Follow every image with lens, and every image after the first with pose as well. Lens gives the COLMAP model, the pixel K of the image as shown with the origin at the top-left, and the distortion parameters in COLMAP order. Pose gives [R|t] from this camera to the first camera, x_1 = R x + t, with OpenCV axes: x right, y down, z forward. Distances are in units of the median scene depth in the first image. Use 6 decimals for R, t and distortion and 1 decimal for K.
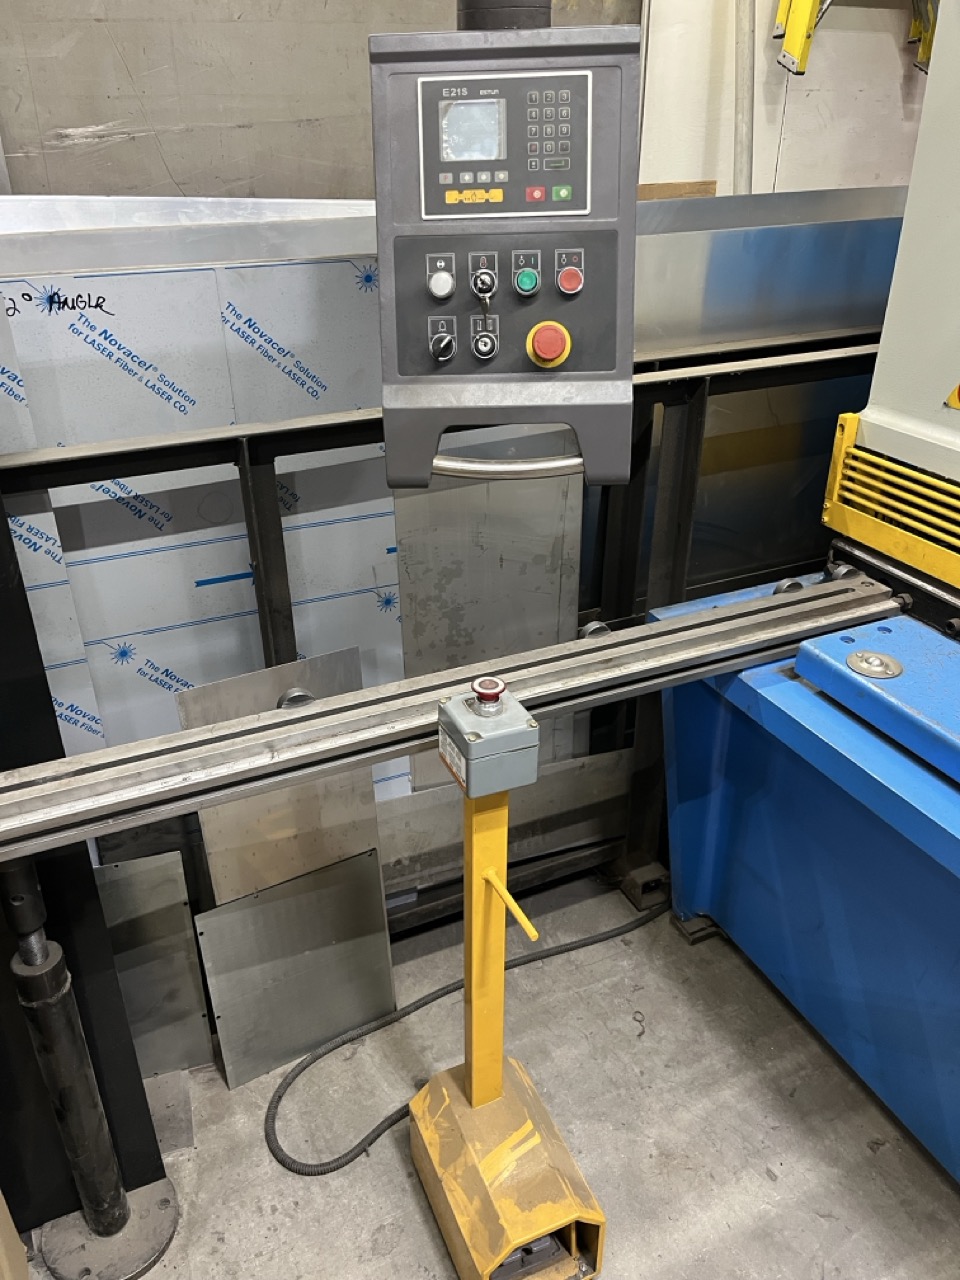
lens RADIAL K [[962.8, 0, 480.0], [0, 962.8, 640.0], [0, 0, 1]] dist [0.054984, -0.080268]
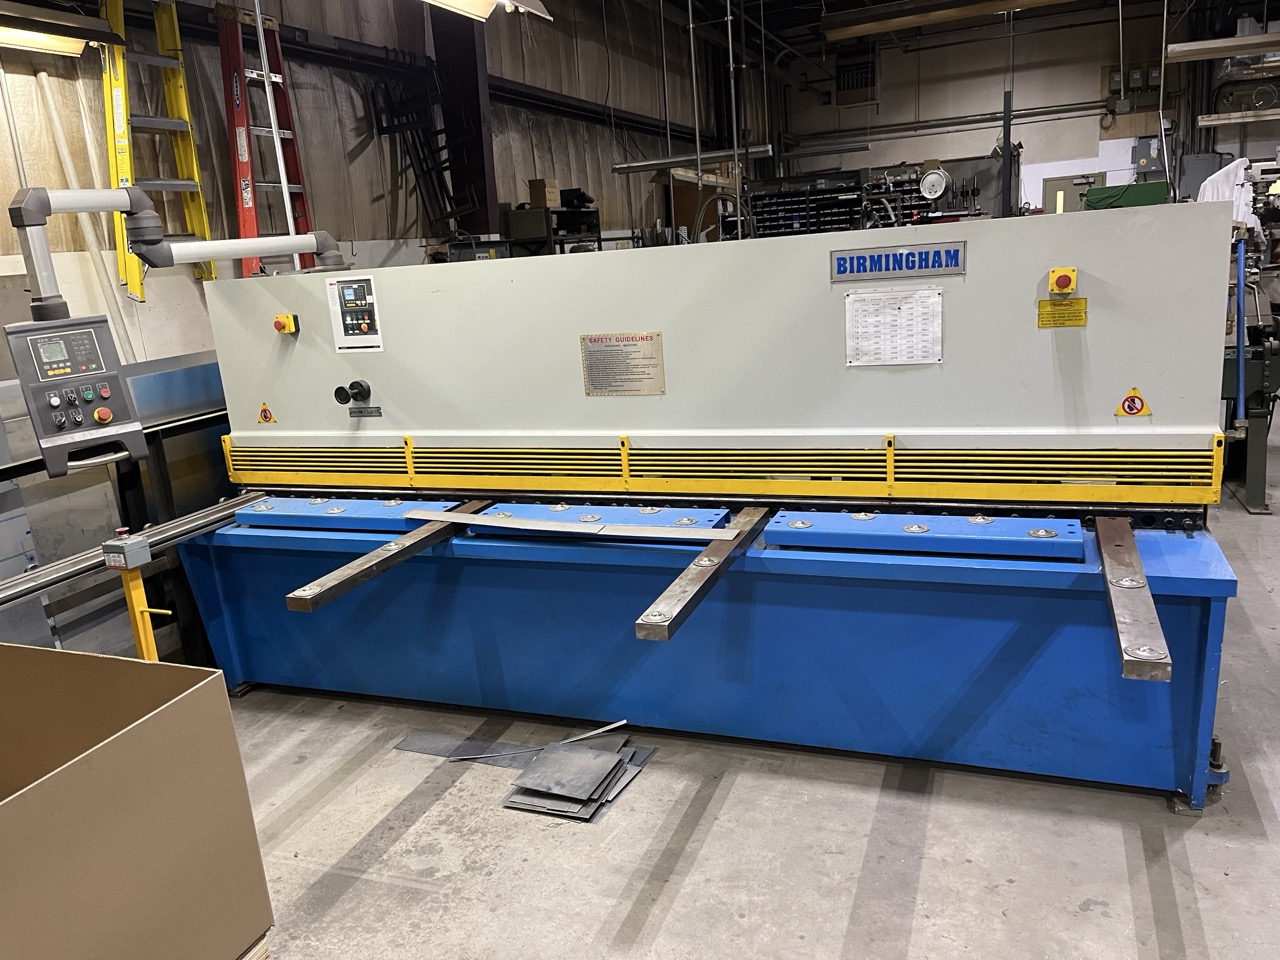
lens RADIAL K [[962.8, 0, 640.0], [0, 962.8, 480.0], [0, 0, 1]] dist [0.054984, -0.080268]
pose [[0.711797, -0.215514, 0.668505, -0.548344], [0.402799, 0.904955, -0.137143, 0.646011], [-0.575411, 0.366891, 0.730954, -1.385879]]
